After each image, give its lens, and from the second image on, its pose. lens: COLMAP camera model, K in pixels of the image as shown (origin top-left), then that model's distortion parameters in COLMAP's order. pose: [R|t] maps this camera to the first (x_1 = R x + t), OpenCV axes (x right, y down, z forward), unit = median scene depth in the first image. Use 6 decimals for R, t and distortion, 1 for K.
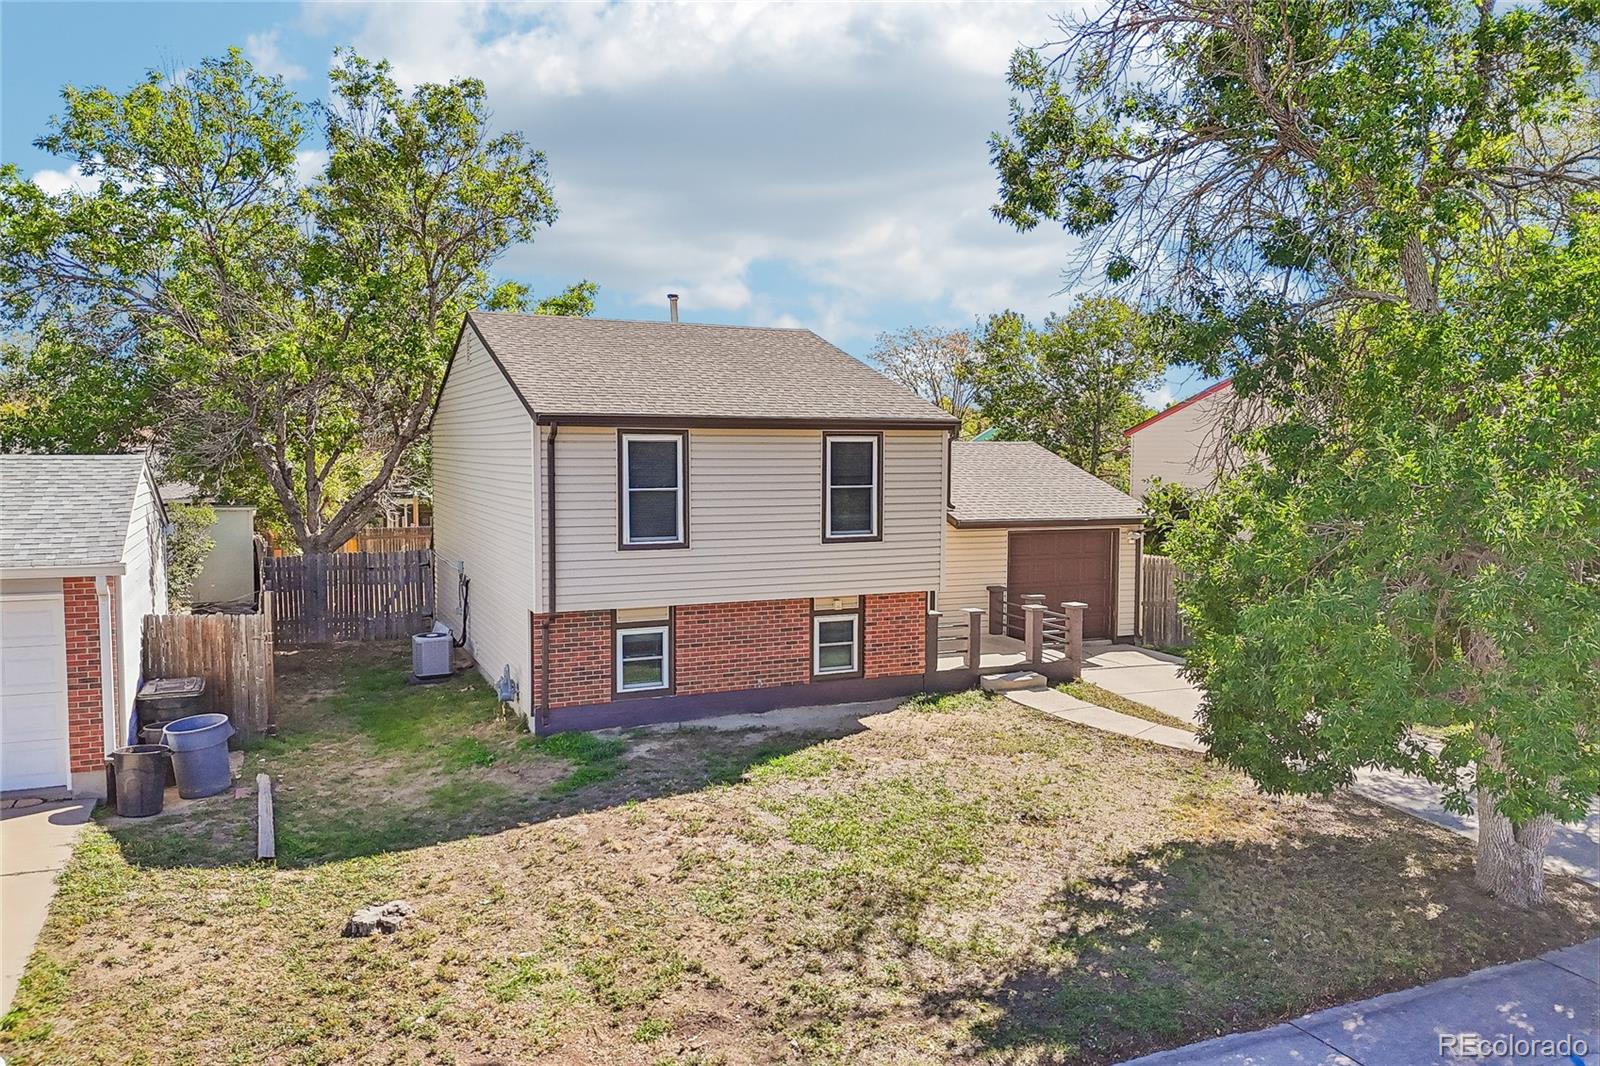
lens RADIAL K [[1177.7, 0, 803.9], [0, 1177.7, 546.5], [0, 0, 1]] dist [0.055188, -0.040854]
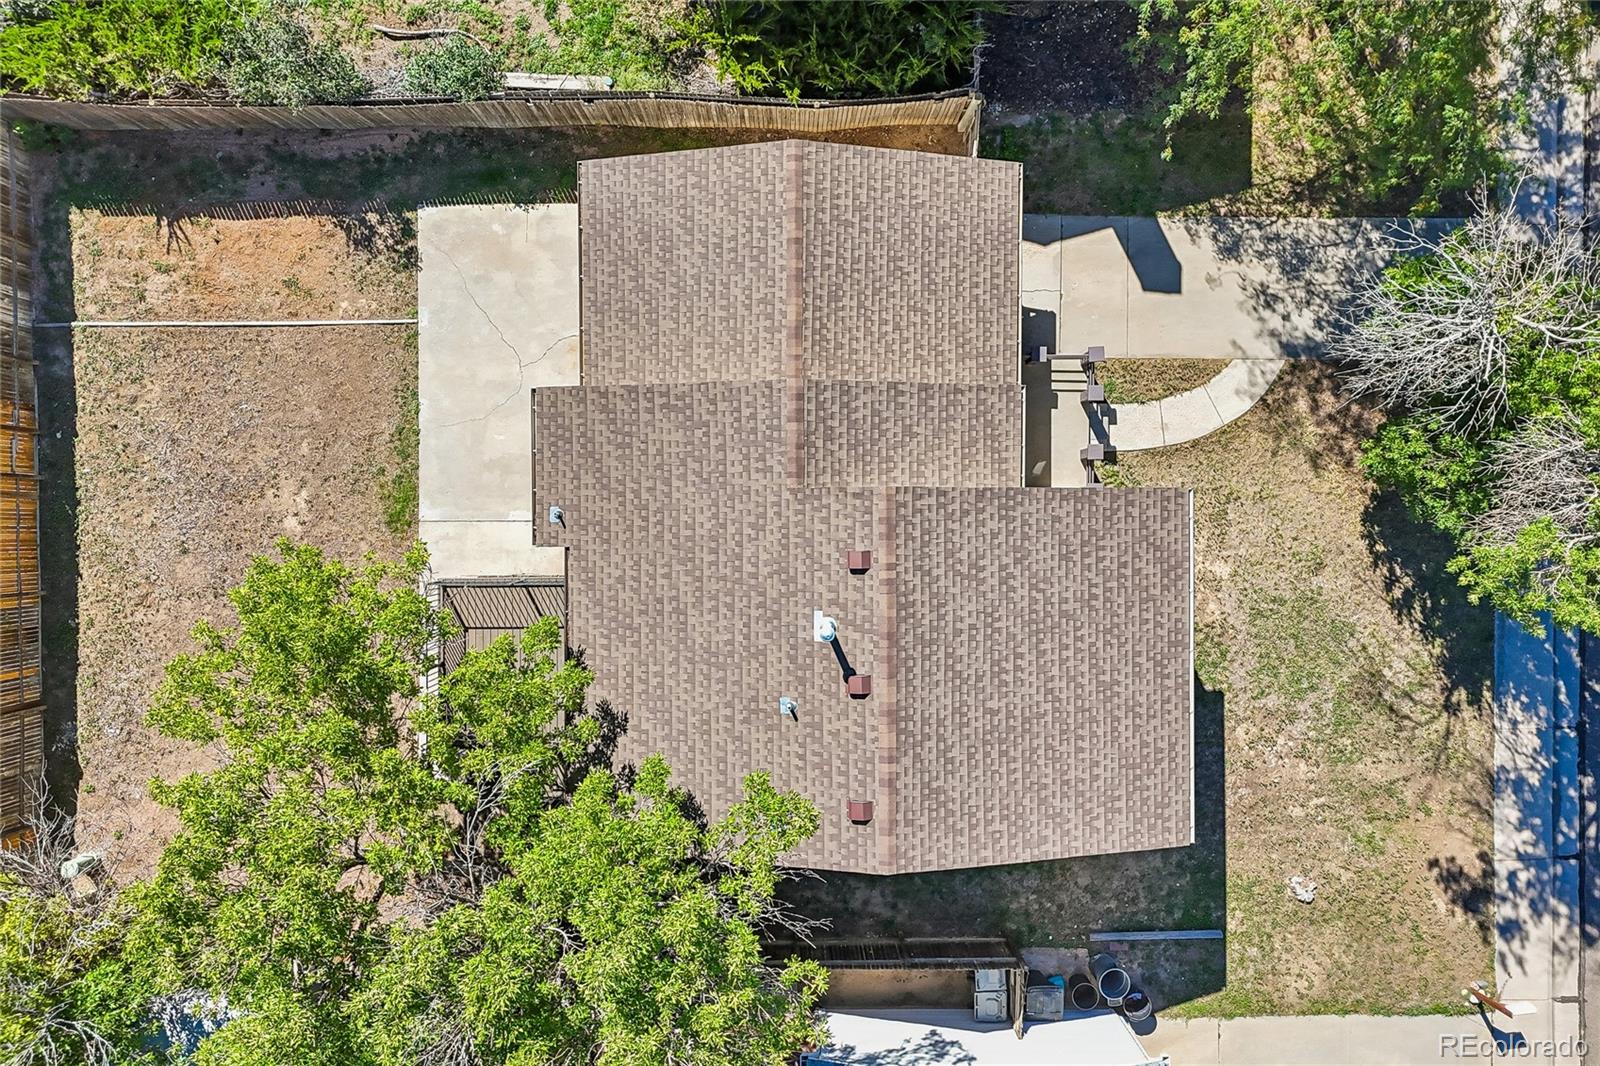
lens RADIAL K [[1177.7, 0, 799.4], [0, 1177.7, 532.5], [0, 0, 1]] dist [0.055188, -0.040854]
pose [[0.408921, -0.912566, -0.002605, -0.100255], [0.058132, 0.023200, 0.998039, -1.970551], [-0.910716, -0.408271, 0.062536, 1.891453]]
